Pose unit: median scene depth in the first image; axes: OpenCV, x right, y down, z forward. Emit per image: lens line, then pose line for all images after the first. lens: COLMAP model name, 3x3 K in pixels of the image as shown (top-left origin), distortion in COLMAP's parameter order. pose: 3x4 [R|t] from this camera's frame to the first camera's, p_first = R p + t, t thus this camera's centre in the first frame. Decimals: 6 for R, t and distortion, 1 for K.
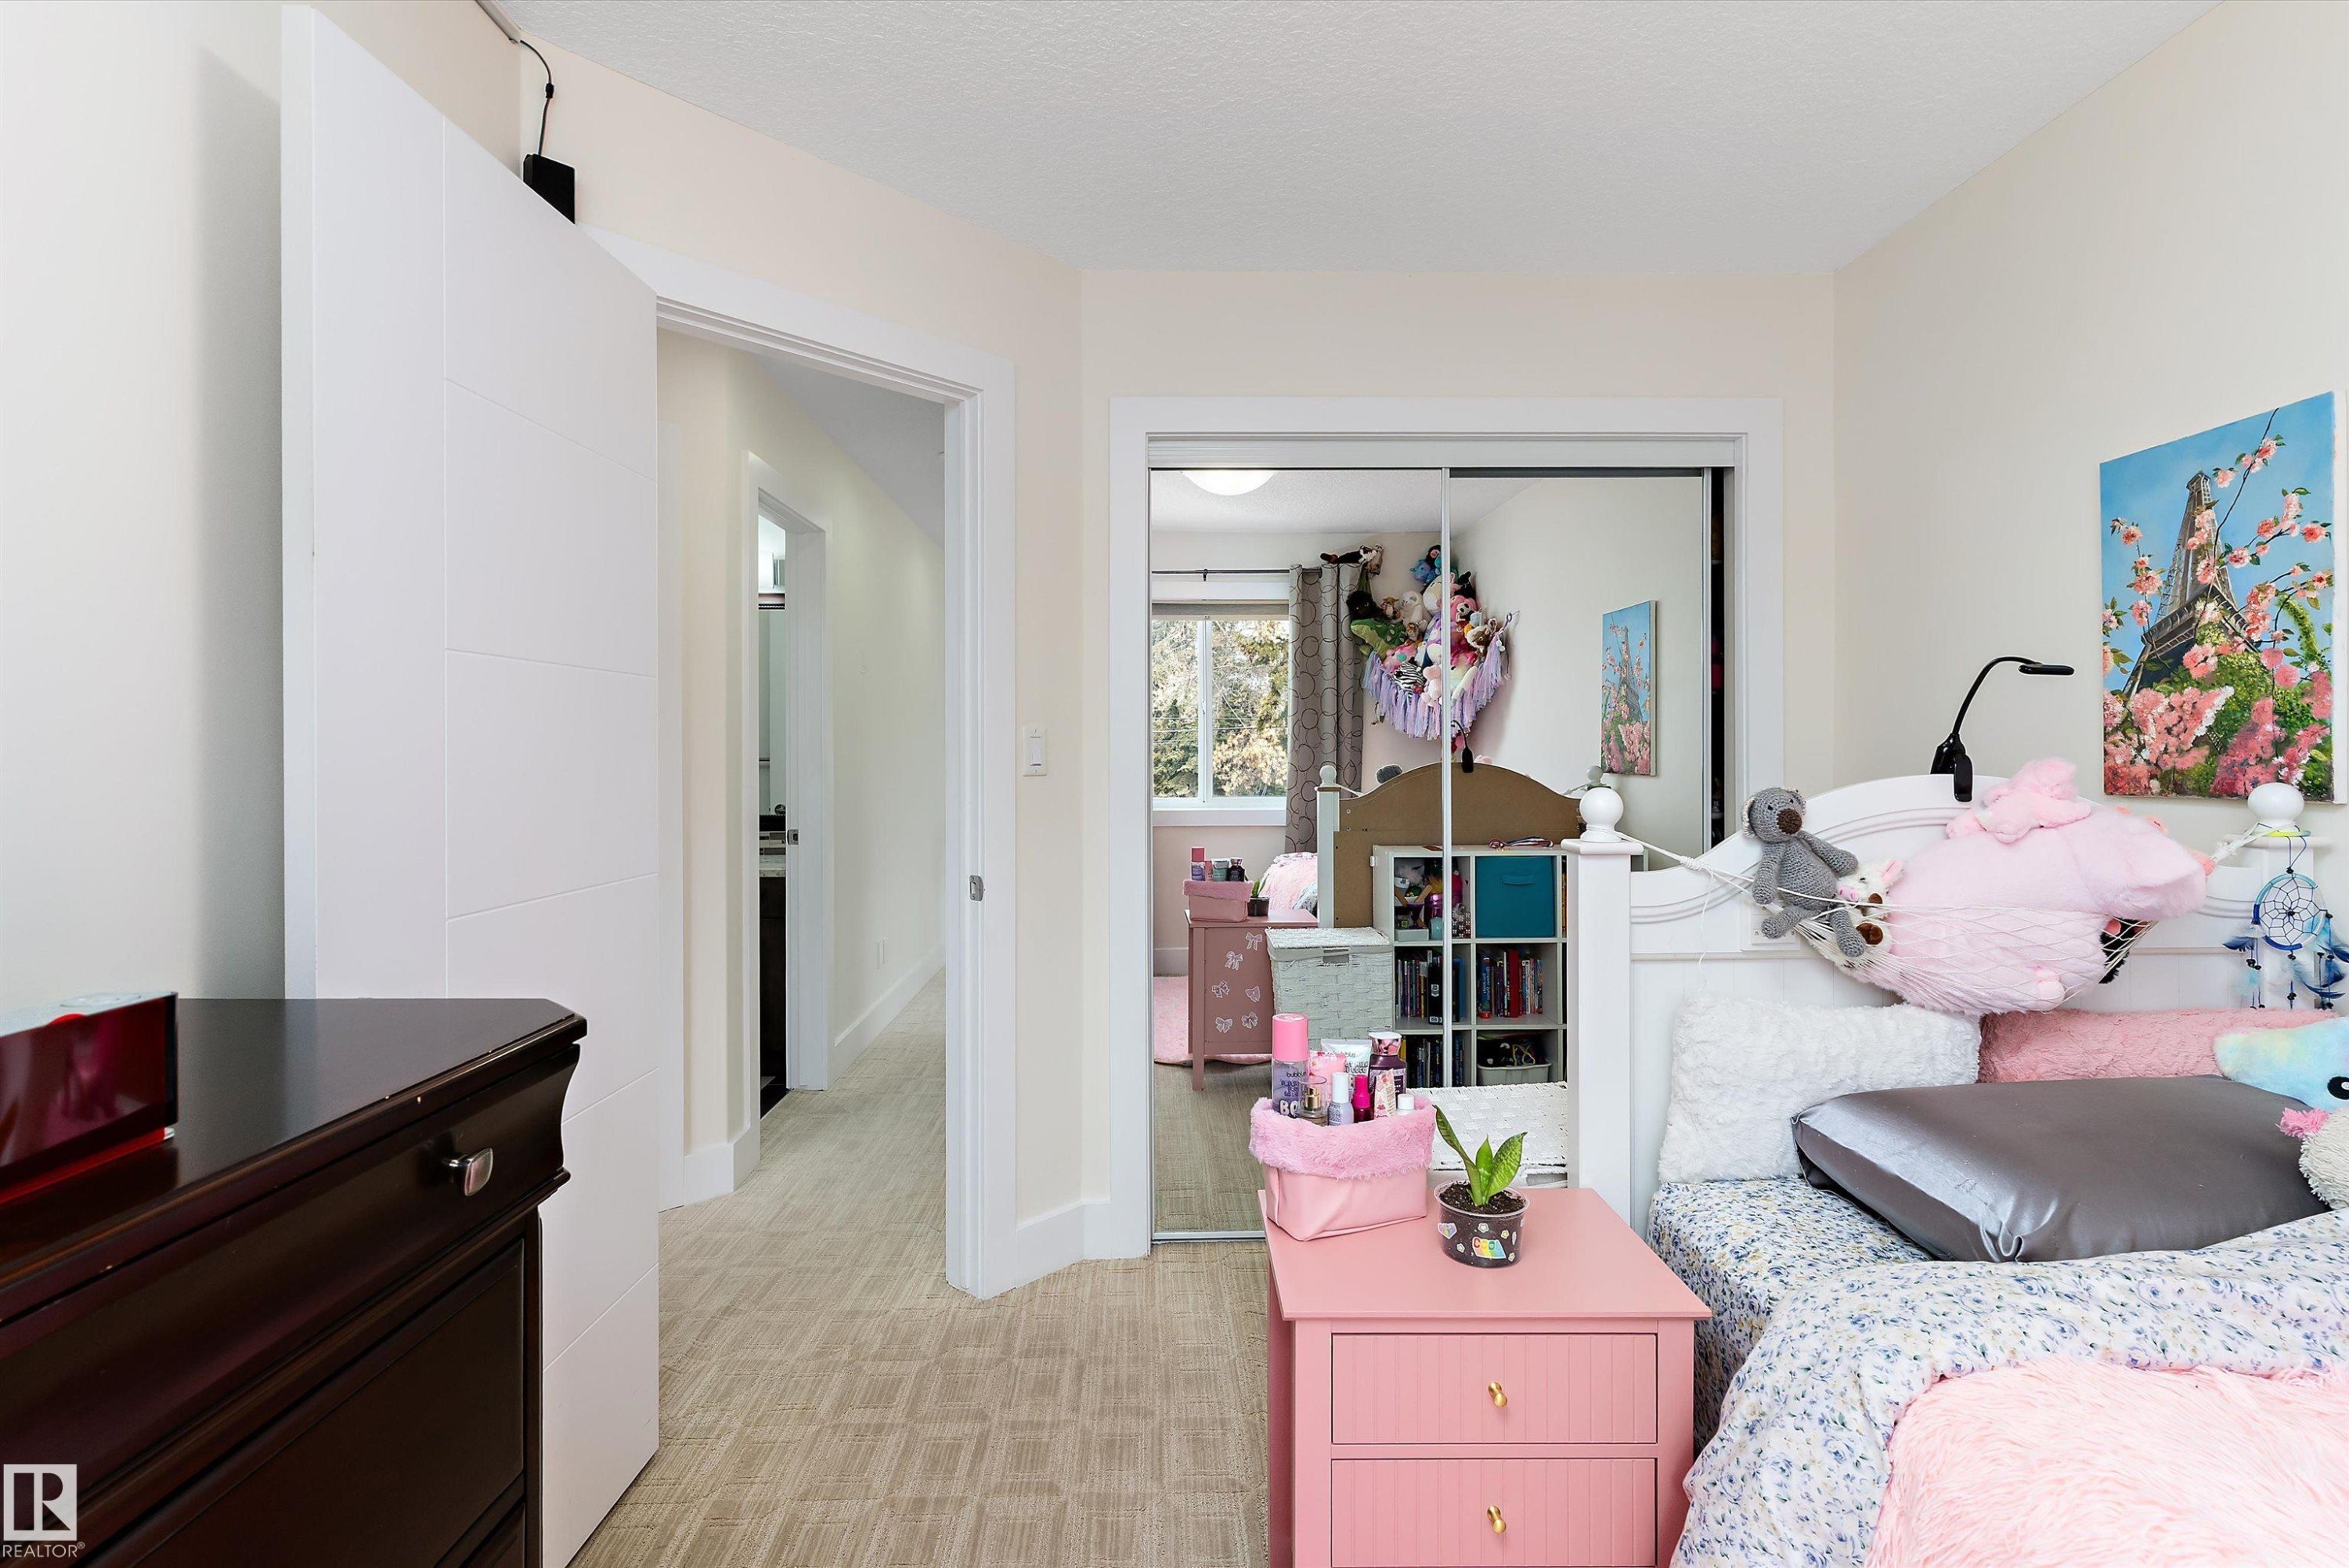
lens RADIAL K [[1156.5, 0, 1172.1], [0, 1156.5, 771.9], [0, 0, 1]] dist [0.003987, -0.000727]
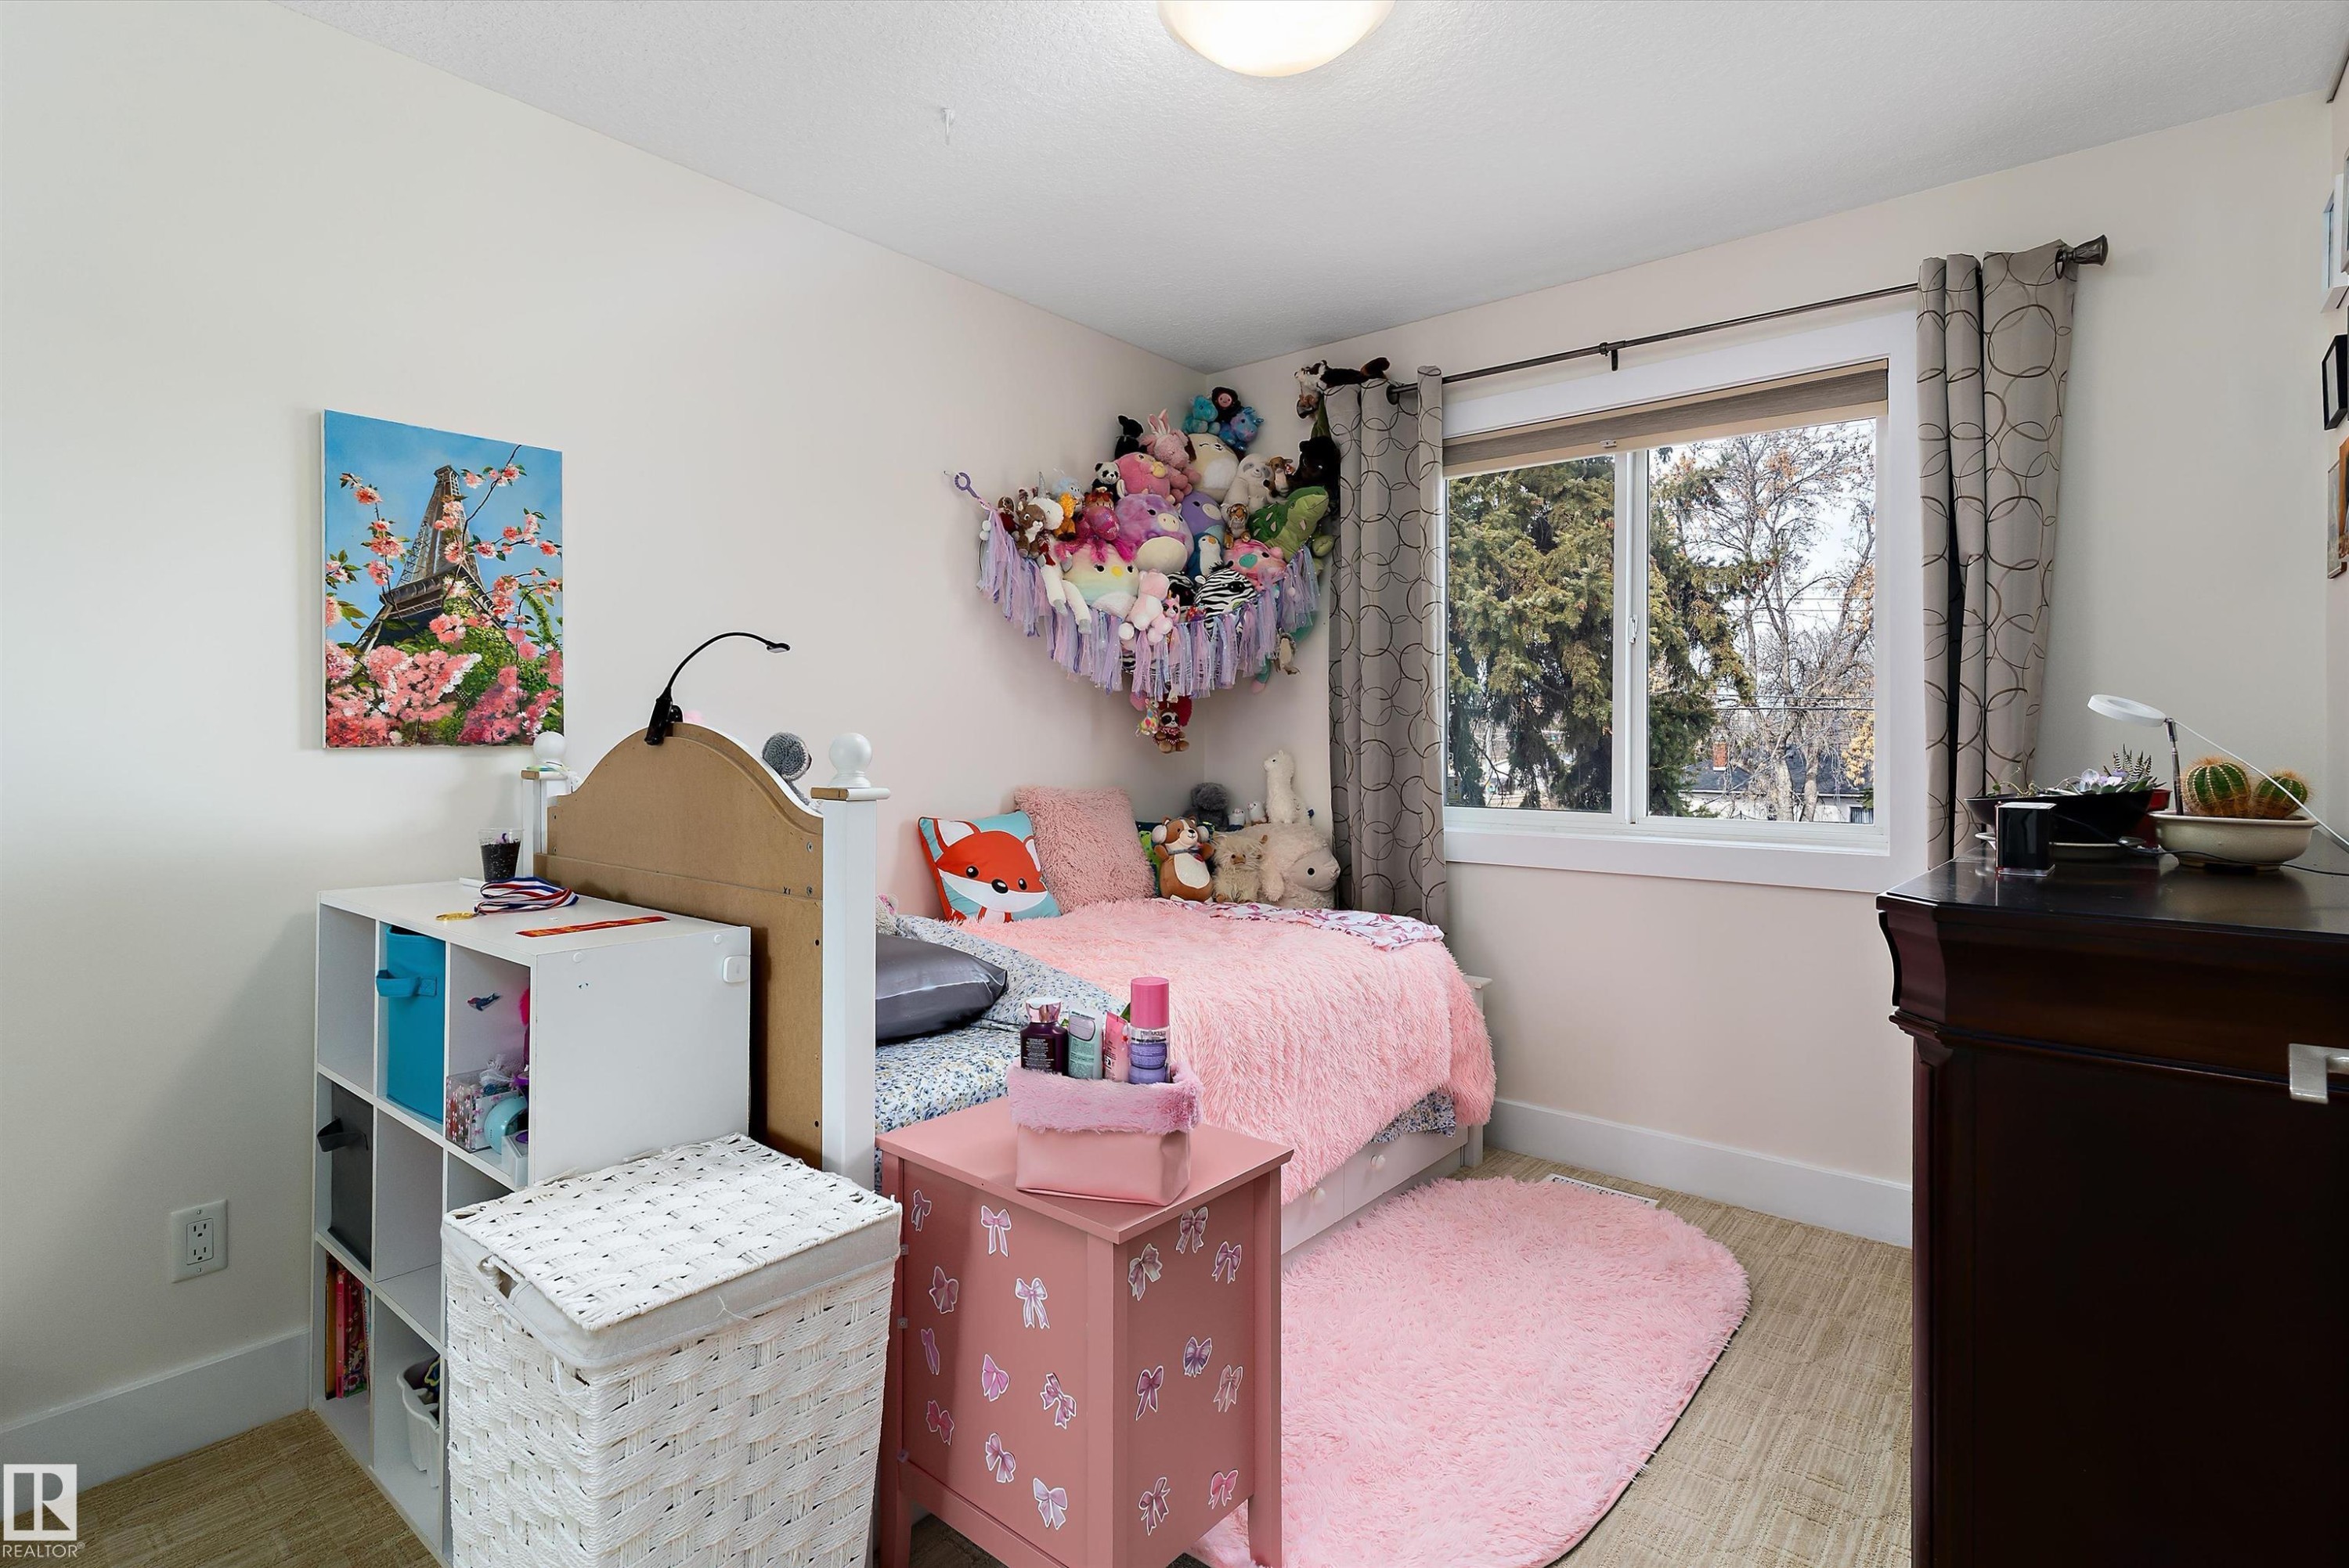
lens RADIAL K [[1156.5, 0, 1175.4], [0, 1156.5, 760.3], [0, 0, 1]] dist [0.003987, -0.000727]
pose [[-0.758846, -0.014946, 0.651099, -0.427746], [0.007356, 0.999476, 0.031516, 0.005317], [-0.651229, 0.028706, -0.758338, 1.410448]]
